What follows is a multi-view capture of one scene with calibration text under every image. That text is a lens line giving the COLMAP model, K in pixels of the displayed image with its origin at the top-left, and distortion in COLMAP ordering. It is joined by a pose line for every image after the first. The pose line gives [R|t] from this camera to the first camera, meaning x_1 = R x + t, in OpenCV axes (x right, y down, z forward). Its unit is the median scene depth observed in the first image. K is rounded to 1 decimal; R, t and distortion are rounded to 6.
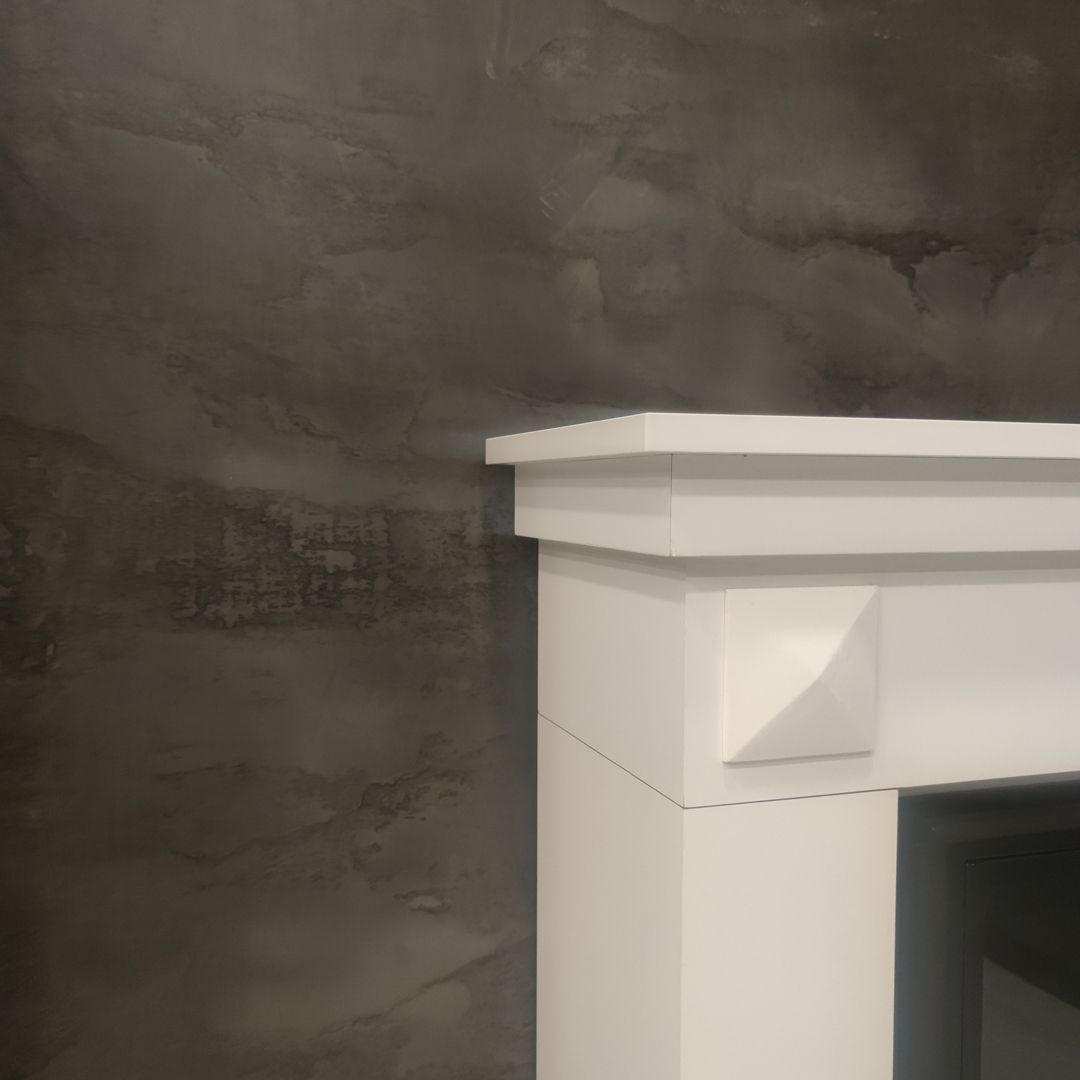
lens RADIAL K [[1042.1, 0, 540.0], [0, 1042.1, 540.0], [0, 0, 1]] dist [0.023430, -0.020899]
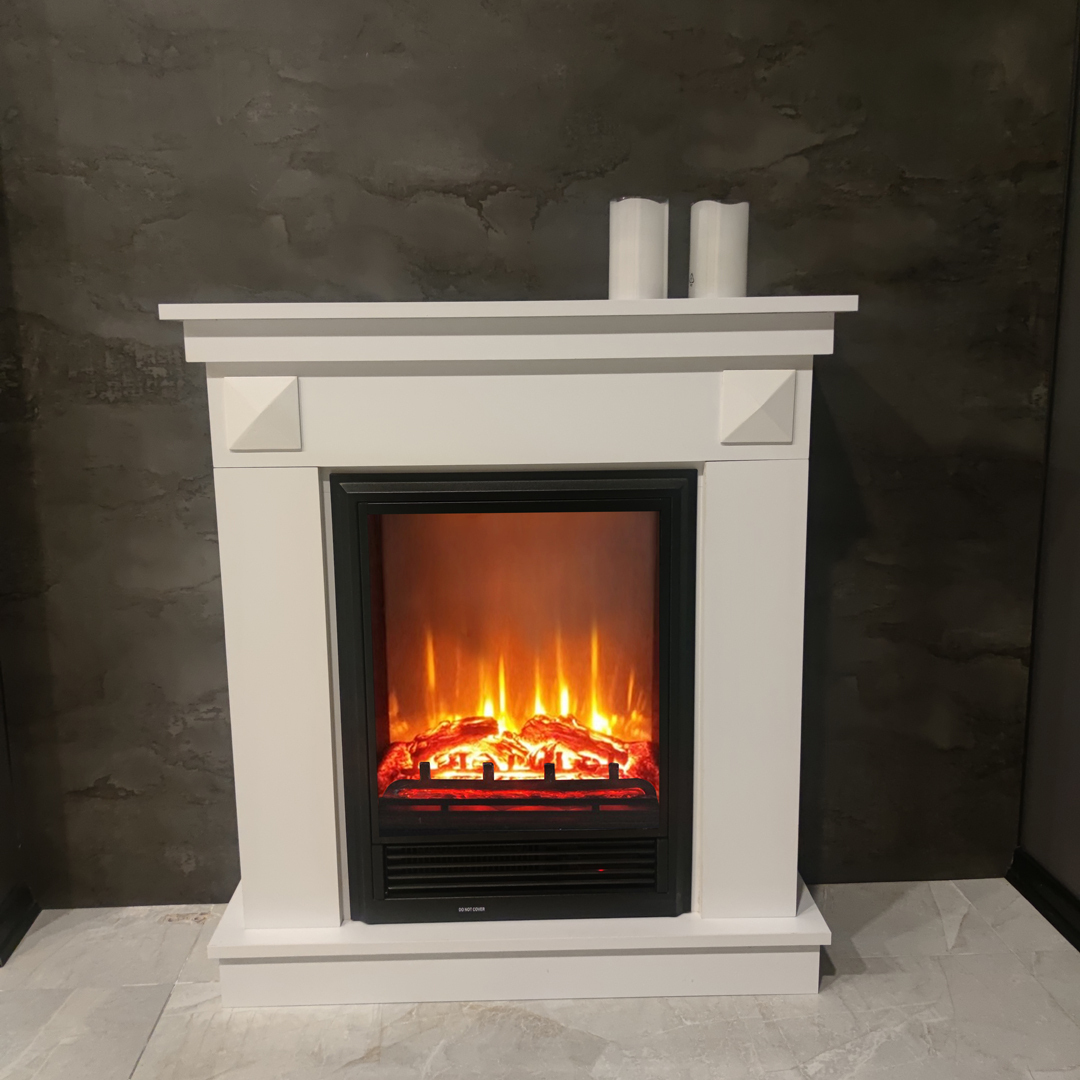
lens RADIAL K [[1054.5, 0, 527.7], [0, 1054.5, 545.7], [0, 0, 1]] dist [0.017072, 0.011462]
pose [[0.959178, 0.036157, -0.280481, 1.118410], [0.003279, 0.990305, 0.138875, 0.071759], [0.282783, -0.134125, 0.949760, -0.857916]]
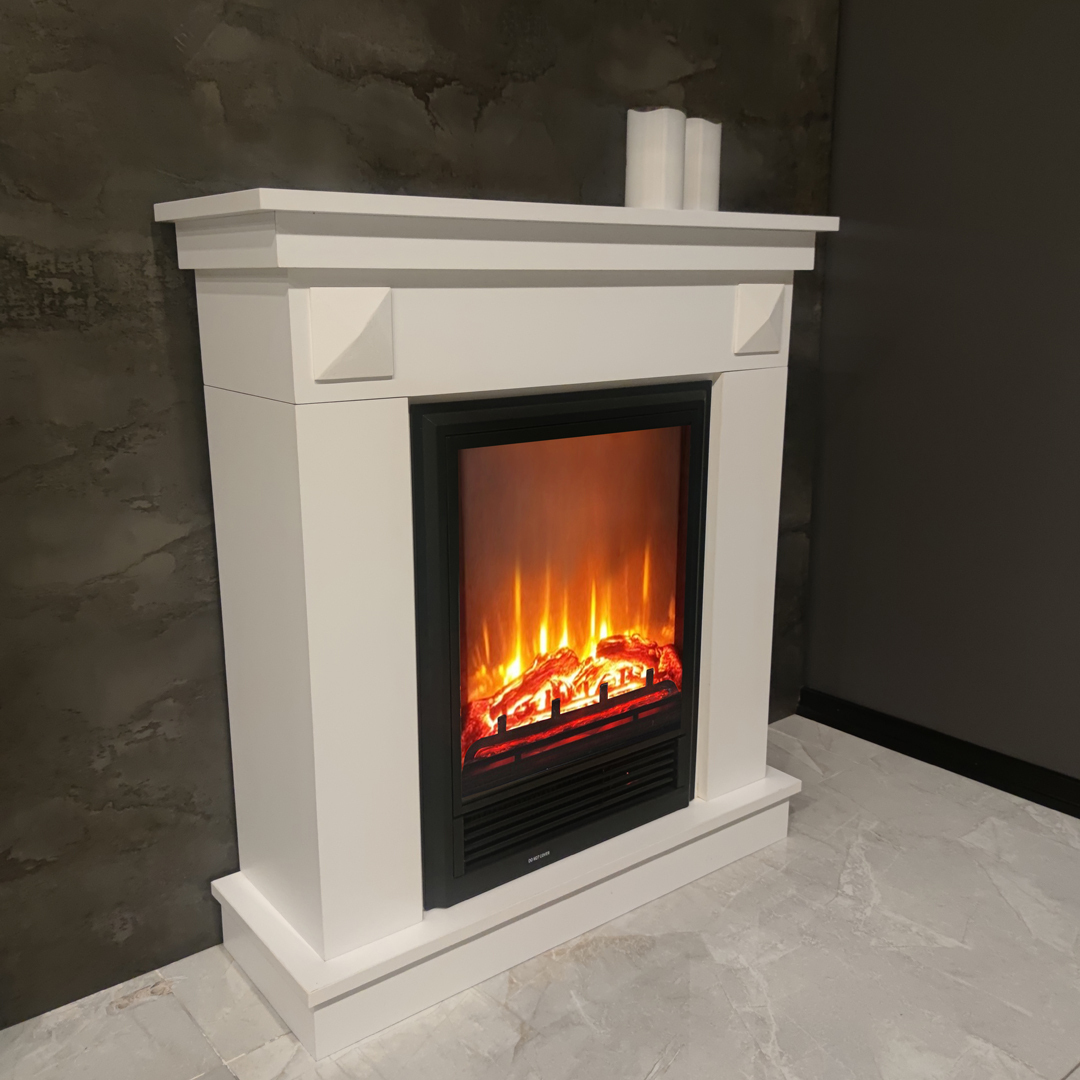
lens RADIAL K [[1054.5, 0, 527.7], [0, 1054.5, 545.7], [0, 0, 1]] dist [0.017072, 0.011462]
pose [[0.942799, -0.088855, 0.321301, -0.079050], [0.023801, 0.979305, 0.200986, 0.096678], [-0.332511, -0.181843, 0.925403, -0.737215]]
